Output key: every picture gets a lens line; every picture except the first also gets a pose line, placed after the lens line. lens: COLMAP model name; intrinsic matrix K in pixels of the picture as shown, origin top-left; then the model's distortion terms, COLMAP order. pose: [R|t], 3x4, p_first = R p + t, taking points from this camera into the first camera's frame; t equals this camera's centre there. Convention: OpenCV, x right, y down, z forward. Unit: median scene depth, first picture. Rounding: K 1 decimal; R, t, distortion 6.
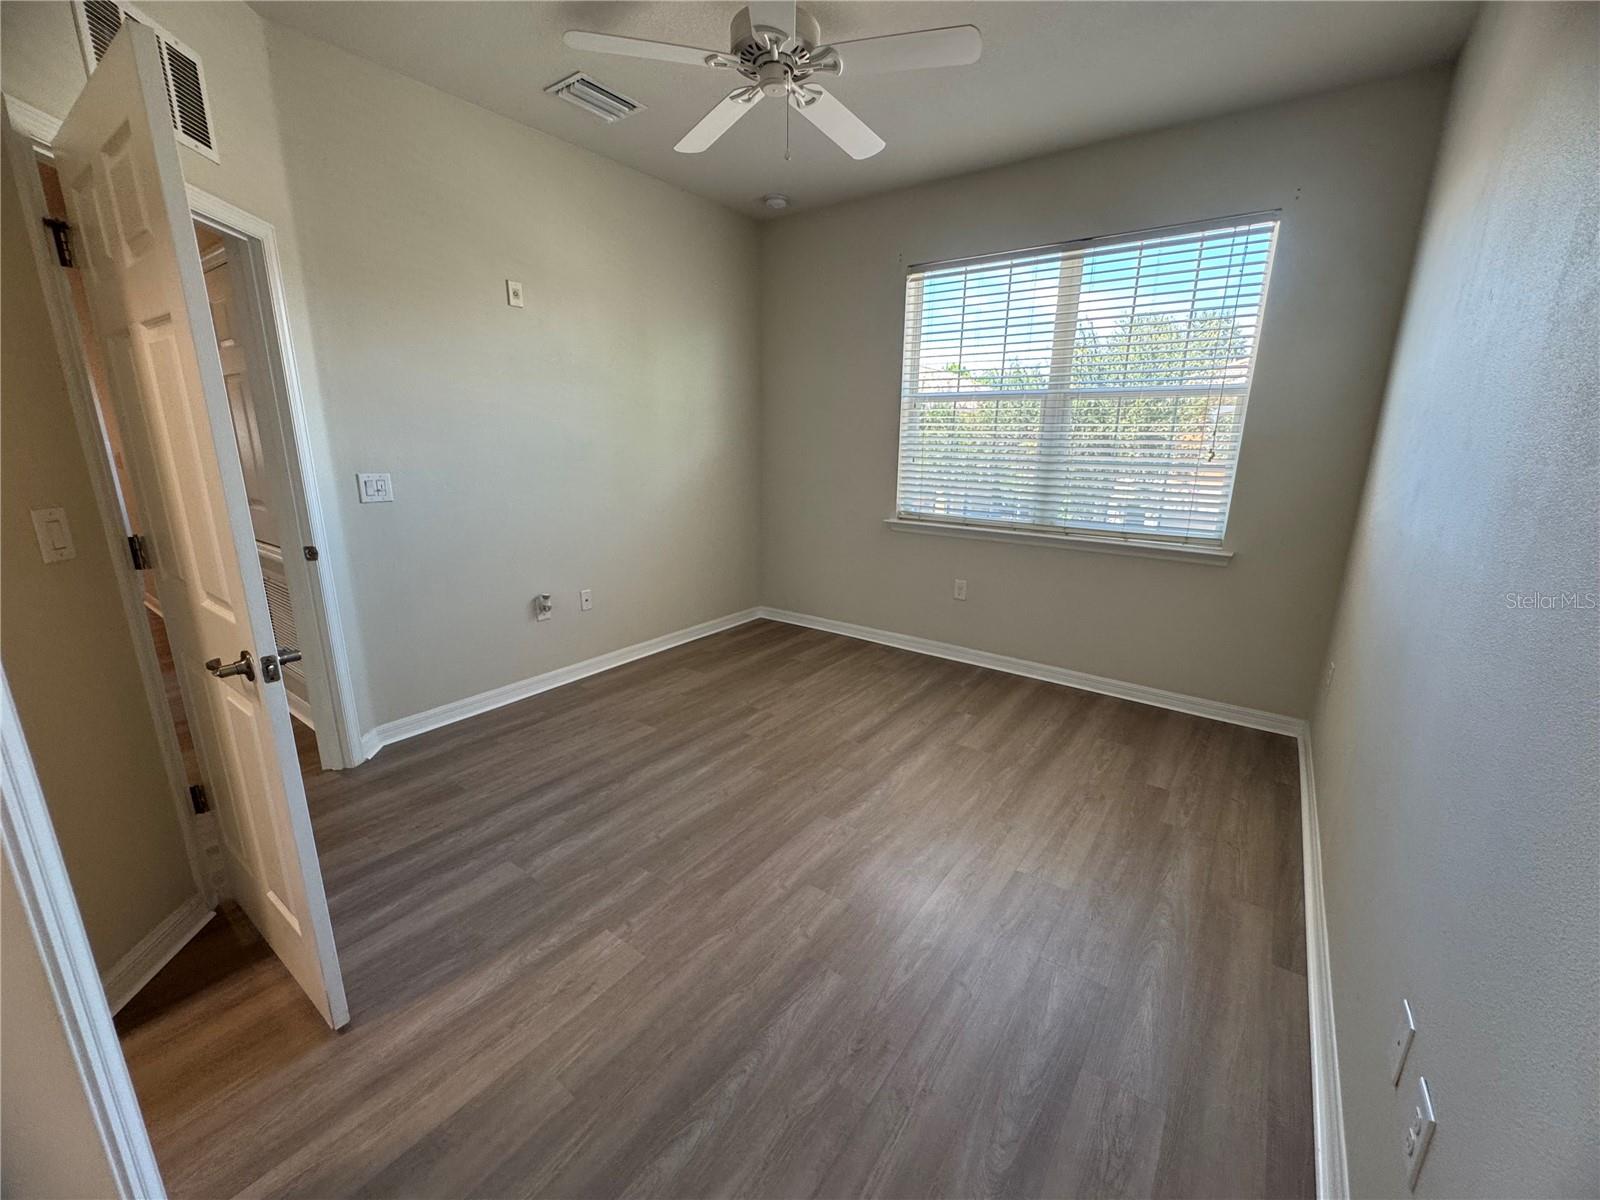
lens RADIAL K [[642.1, 0, 800.8], [0, 642.1, 597.9], [0, 0, 1]] dist [-0.000822, -0.000063]
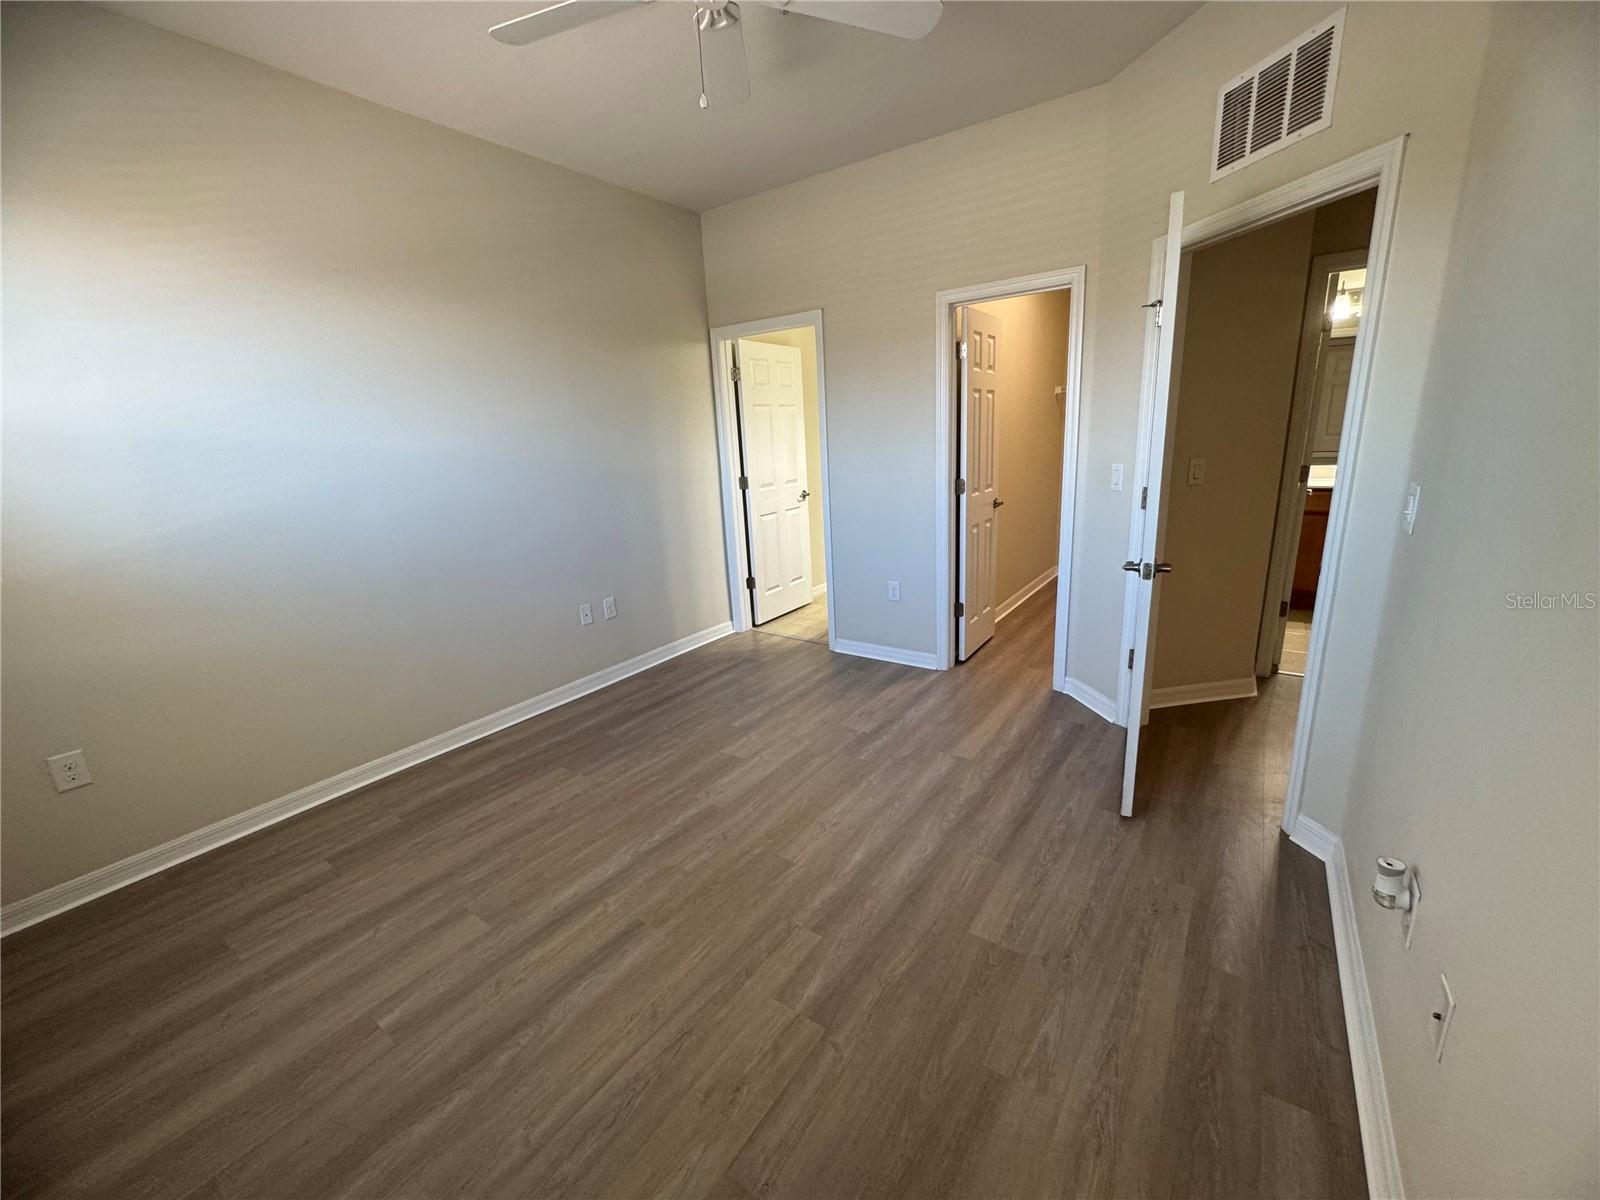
lens RADIAL K [[642.1, 0, 800.8], [0, 642.1, 597.9], [0, 0, 1]] dist [-0.000822, -0.000063]
pose [[-0.999141, 0.039344, -0.013008, -0.074792], [0.028321, 0.877498, 0.478743, -0.366901], [0.030250, 0.477964, -0.877858, 1.418307]]
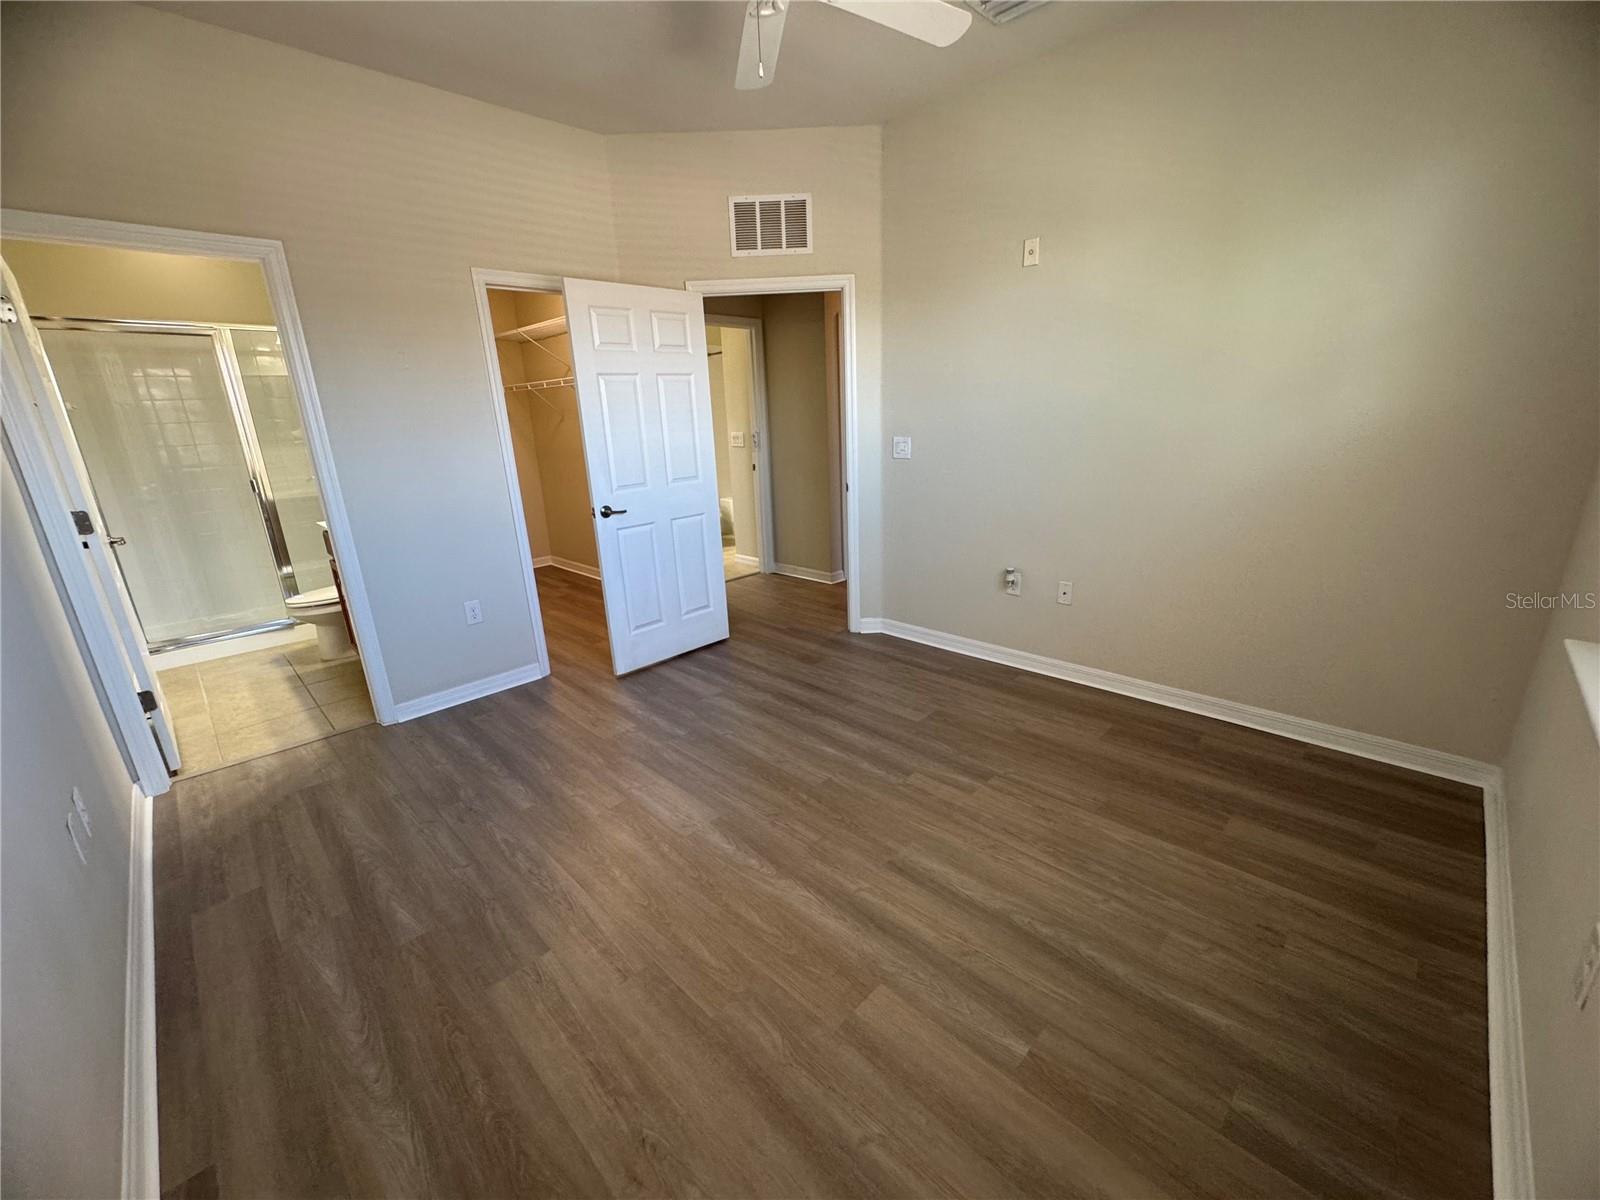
lens RADIAL K [[642.1, 0, 800.8], [0, 642.1, 597.9], [0, 0, 1]] dist [-0.000822, -0.000063]
pose [[-0.150715, 0.271888, -0.950453, 0.671007], [-0.206165, 0.931651, 0.299202, -0.217540], [0.966841, 0.241045, -0.084360, 0.902338]]
